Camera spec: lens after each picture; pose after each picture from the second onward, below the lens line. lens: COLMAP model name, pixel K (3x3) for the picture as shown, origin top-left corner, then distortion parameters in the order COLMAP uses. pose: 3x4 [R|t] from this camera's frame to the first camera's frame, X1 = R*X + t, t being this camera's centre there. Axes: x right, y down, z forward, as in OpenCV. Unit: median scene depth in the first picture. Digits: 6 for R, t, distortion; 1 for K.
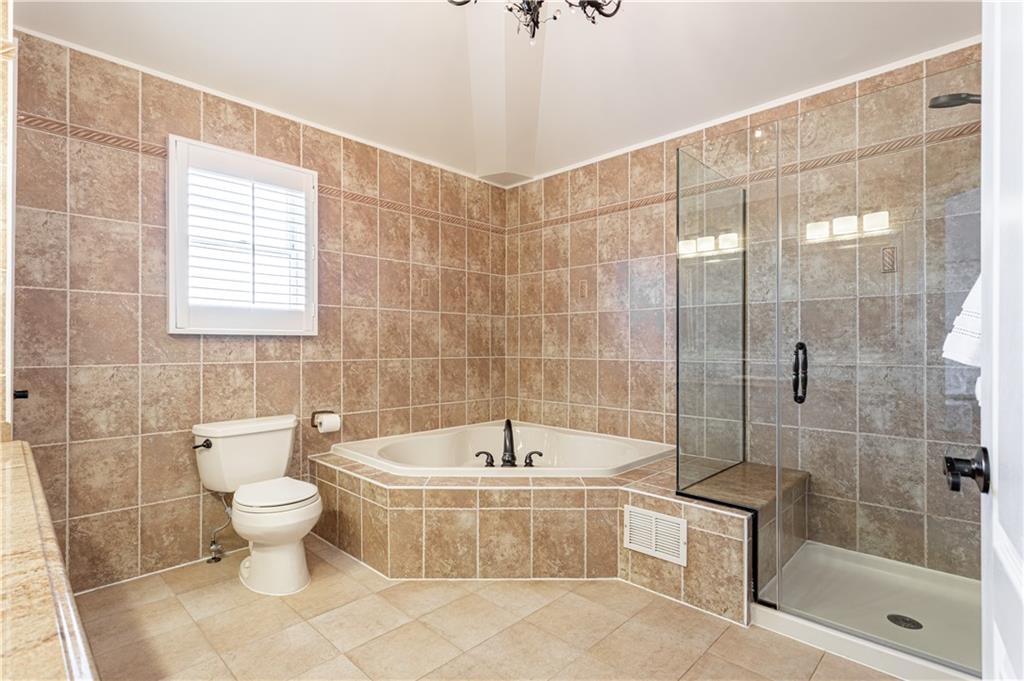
lens RADIAL K [[495.8, 0, 519.8], [0, 495.8, 343.2], [0, 0, 1]] dist [-0.003784, 0.003124]
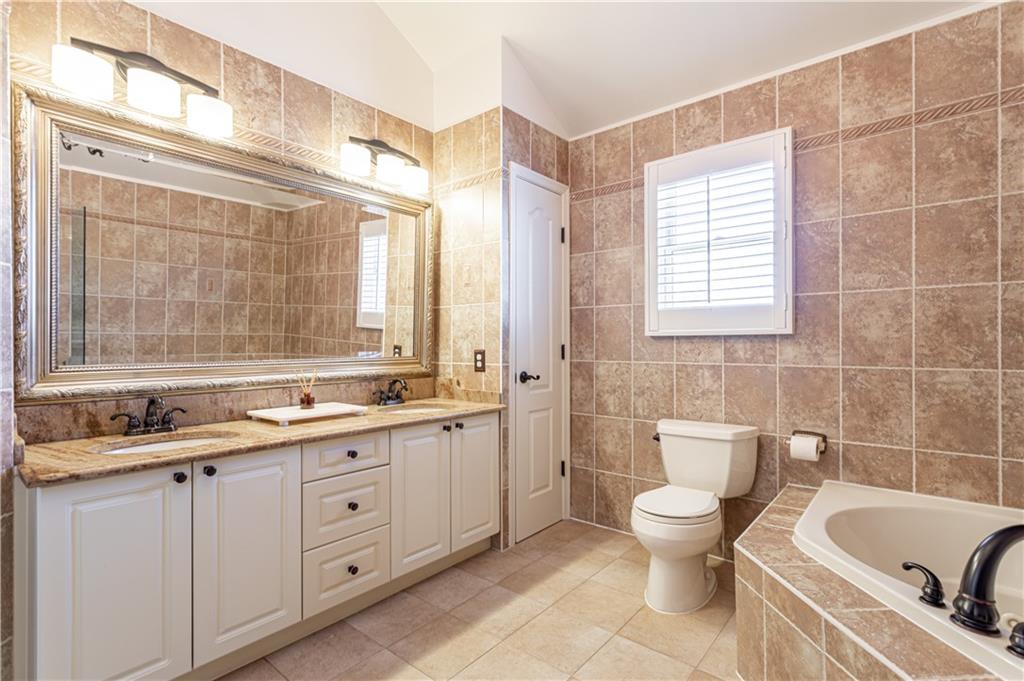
lens RADIAL K [[495.8, 0, 517.6], [0, 495.8, 342.4], [0, 0, 1]] dist [-0.003784, 0.003124]
pose [[0.052424, -0.002803, -0.998621, 0.387878], [0.008219, 0.999963, -0.002375, -0.003830], [0.998591, -0.008083, 0.052445, 0.570960]]
